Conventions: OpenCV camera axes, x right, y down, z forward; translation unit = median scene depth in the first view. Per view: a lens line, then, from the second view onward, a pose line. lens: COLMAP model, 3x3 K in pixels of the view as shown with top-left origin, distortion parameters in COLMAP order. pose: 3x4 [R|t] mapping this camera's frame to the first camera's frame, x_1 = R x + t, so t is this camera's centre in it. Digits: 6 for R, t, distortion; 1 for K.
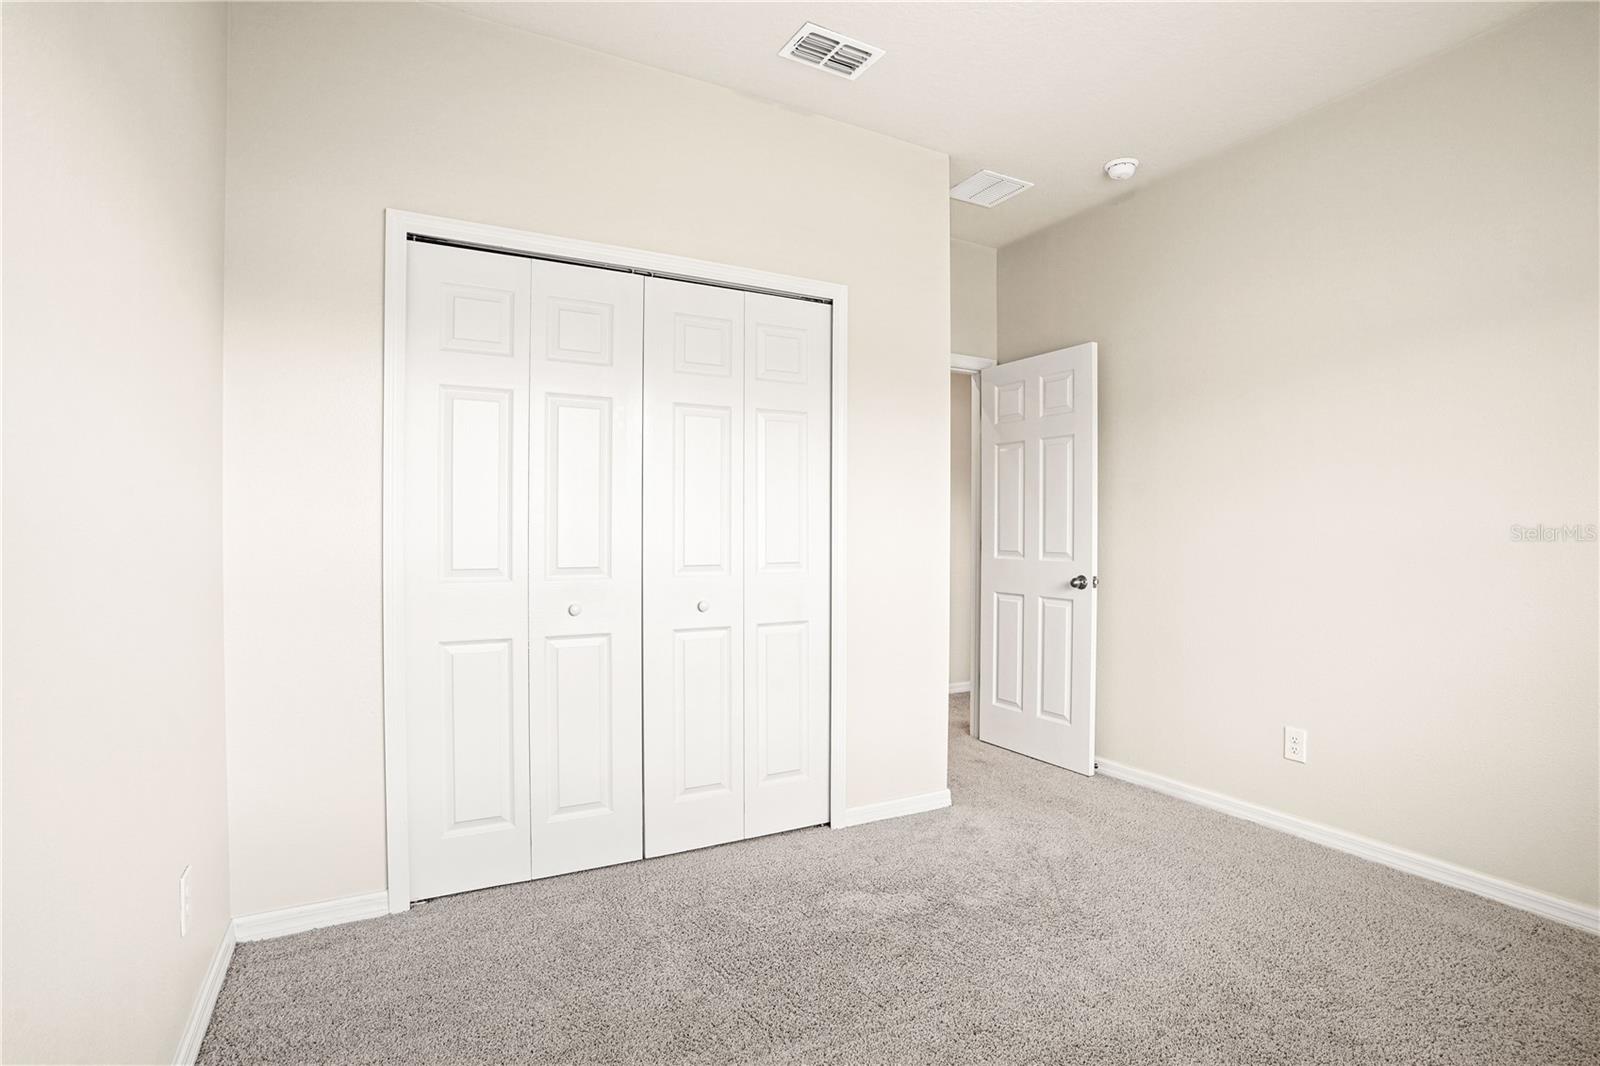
lens RADIAL K [[782.6, 0, 800.0], [0, 782.6, 533.0], [0, 0, 1]] dist [-0.036652, 0.000836]
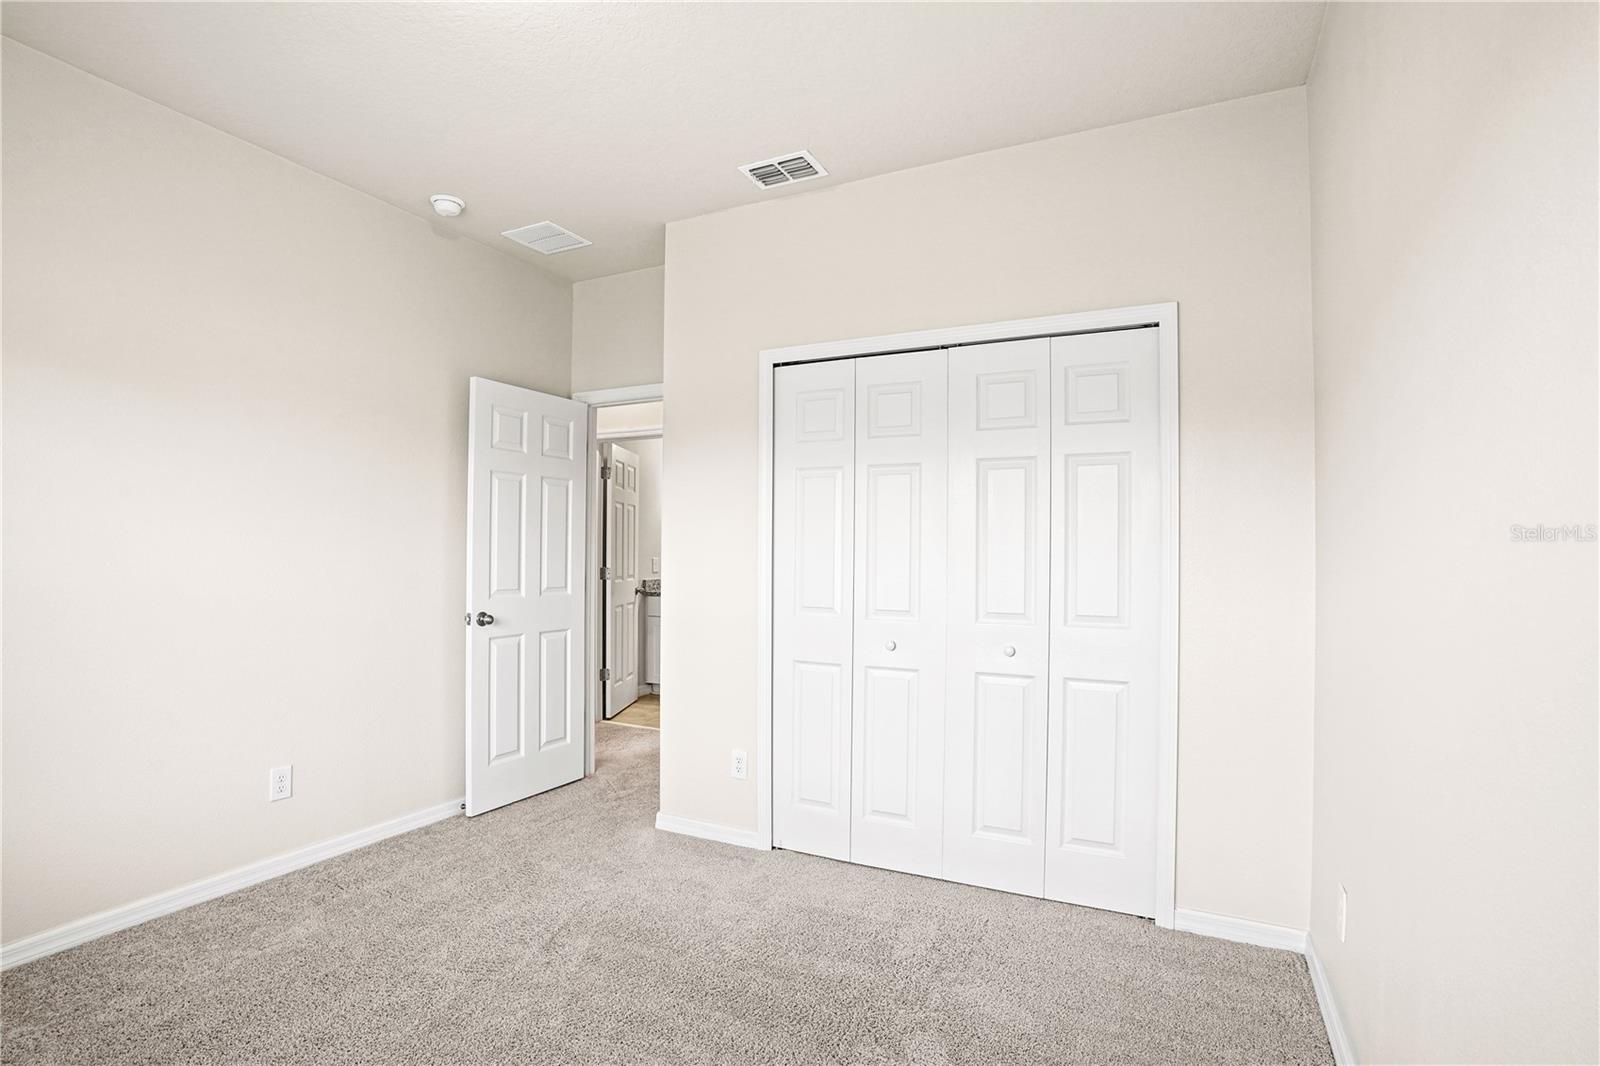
lens RADIAL K [[690.2, 0, 800.4], [0, 690.2, 568.0], [0, 0, 1]] dist [-0.019577, 0.000129]
pose [[0.630956, -0.003618, -0.775810, 0.431739], [-0.014353, 0.999764, -0.016336, 0.000080], [0.775686, 0.021442, 0.630755, 0.230487]]
